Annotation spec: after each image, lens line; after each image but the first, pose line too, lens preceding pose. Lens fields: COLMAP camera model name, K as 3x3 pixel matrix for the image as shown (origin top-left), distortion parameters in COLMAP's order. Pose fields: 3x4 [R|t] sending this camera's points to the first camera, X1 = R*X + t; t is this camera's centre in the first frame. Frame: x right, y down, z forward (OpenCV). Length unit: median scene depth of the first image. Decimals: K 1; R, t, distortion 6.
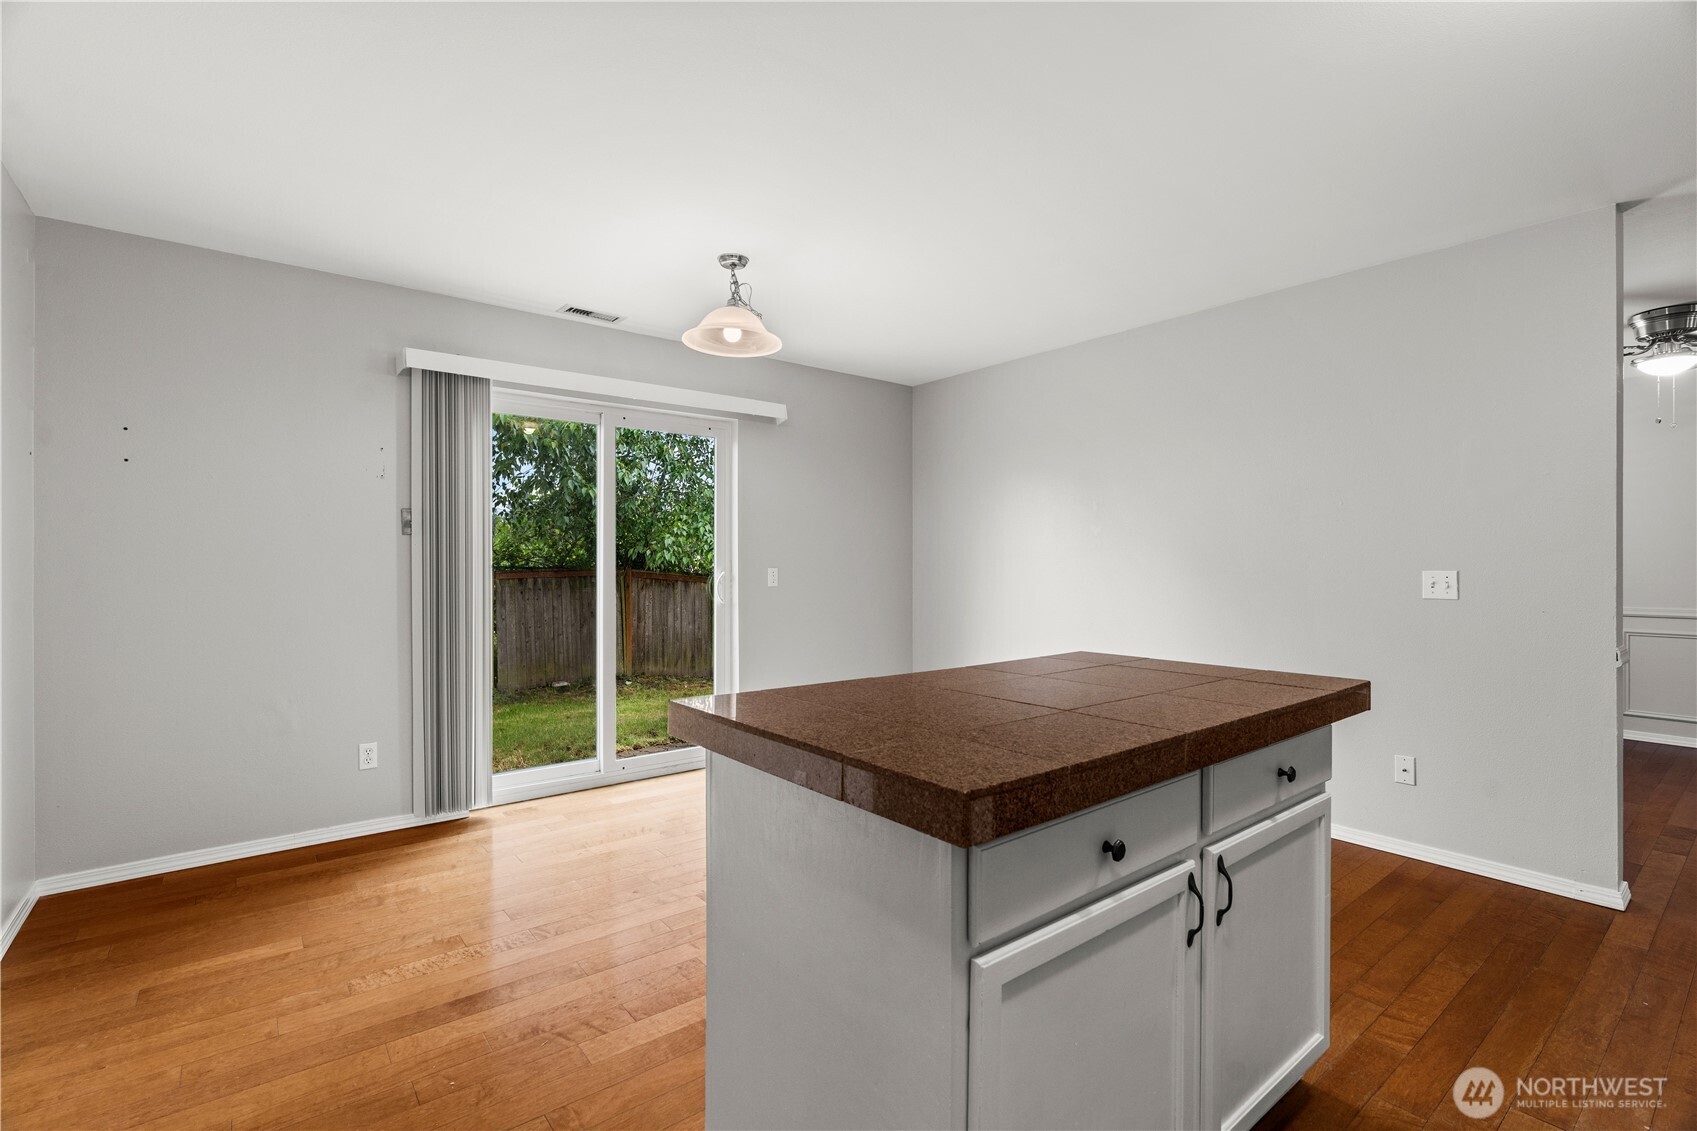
lens RADIAL K [[780.3, 0, 840.8], [0, 780.3, 568.2], [0, 0, 1]] dist [-0.007476, 0.003545]
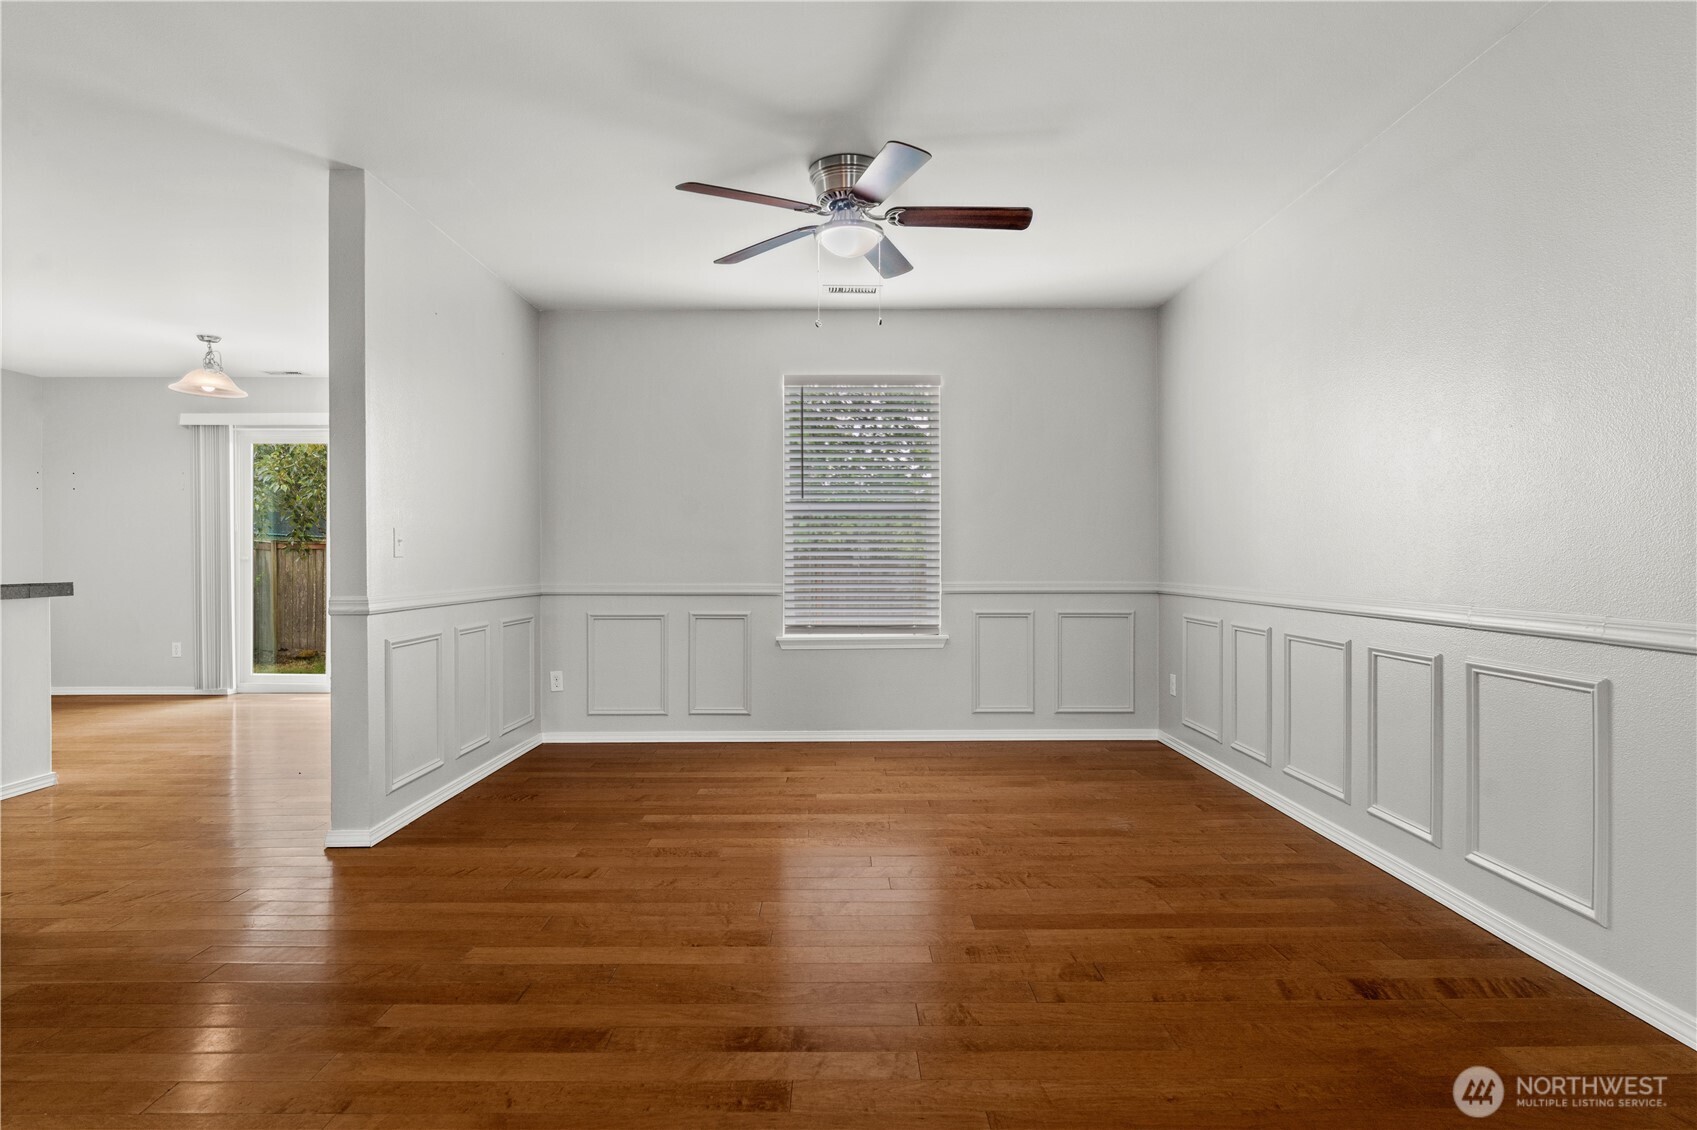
lens RADIAL K [[877.5, 0, 837.9], [0, 877.5, 559.0], [0, 0, 1]] dist [-0.002080, -0.000834]
pose [[0.777863, -0.003971, -0.628421, 1.684504], [0.001534, 0.999989, -0.004420, 0.045798], [0.628432, 0.002474, 0.777860, 0.380369]]
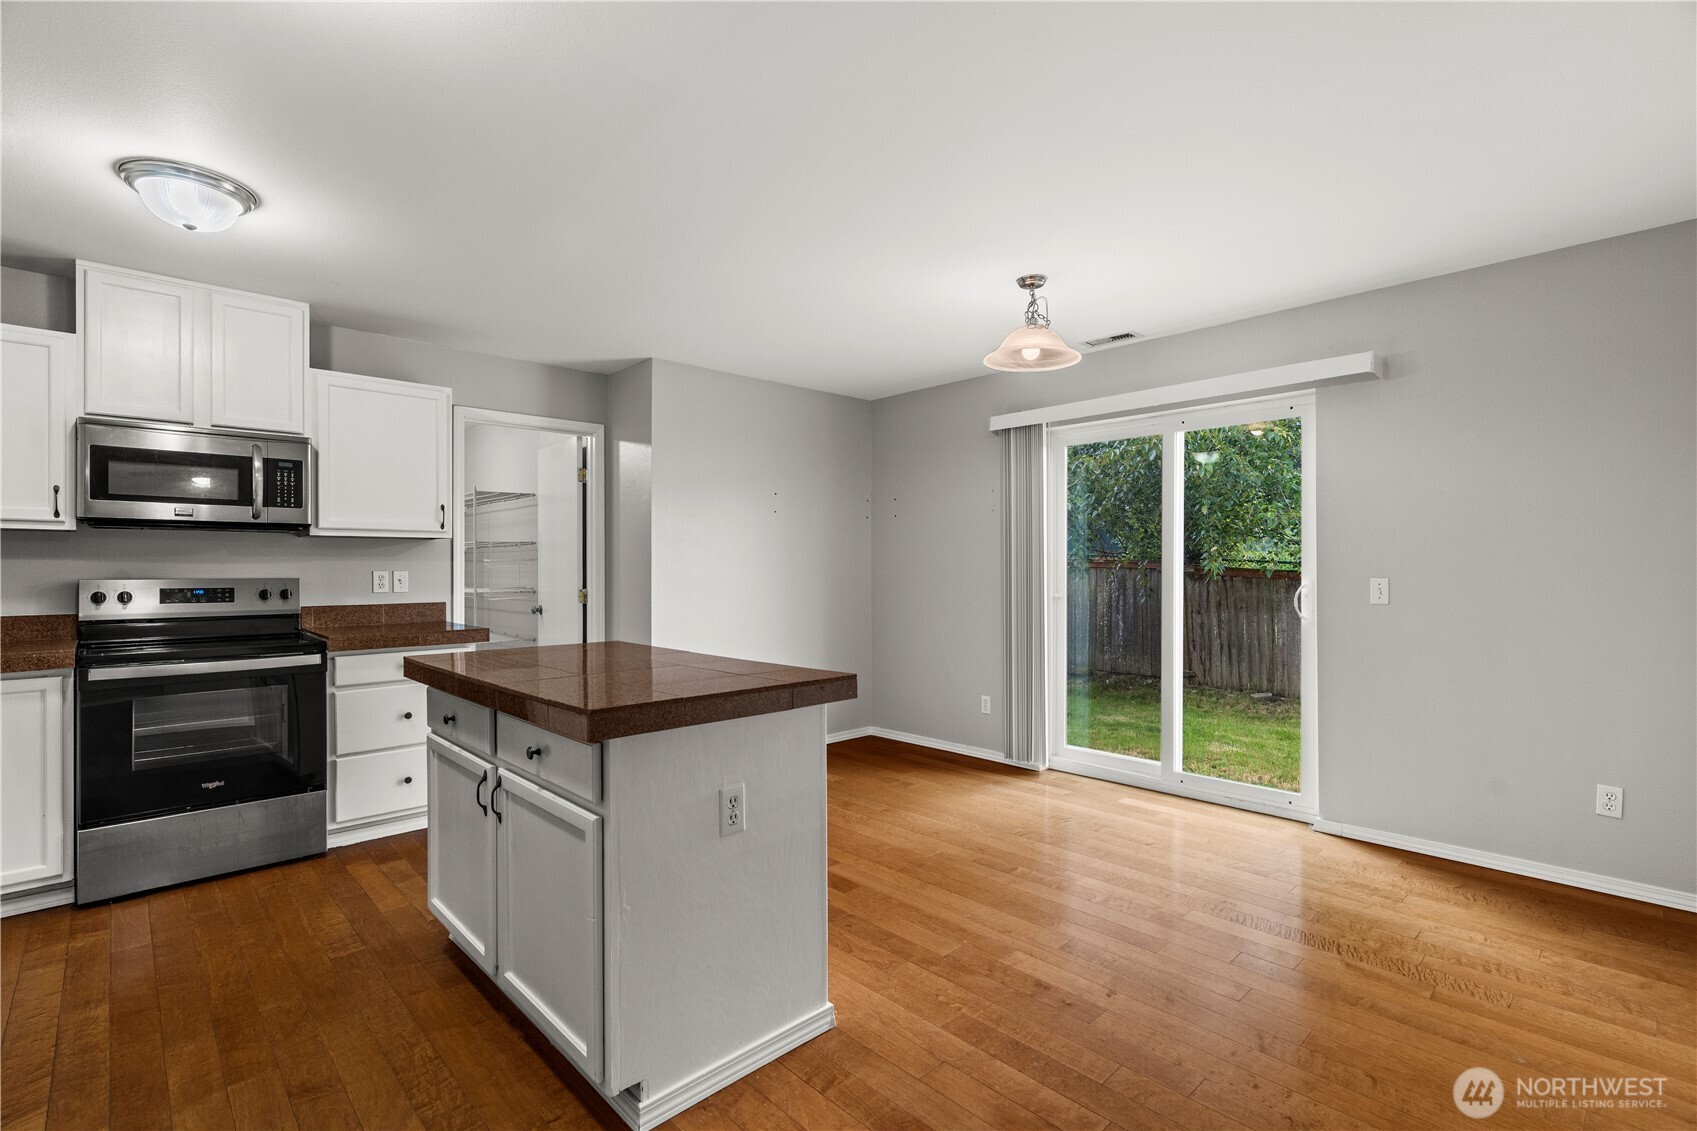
lens RADIAL K [[780.3, 0, 845.8], [0, 780.3, 569.4], [0, 0, 1]] dist [-0.007476, 0.003545]
pose [[0.082600, -0.000002, -0.996583, 0.769692], [-0.003495, 0.999994, -0.000292, -0.008340], [0.996577, 0.003507, 0.082600, 0.585944]]
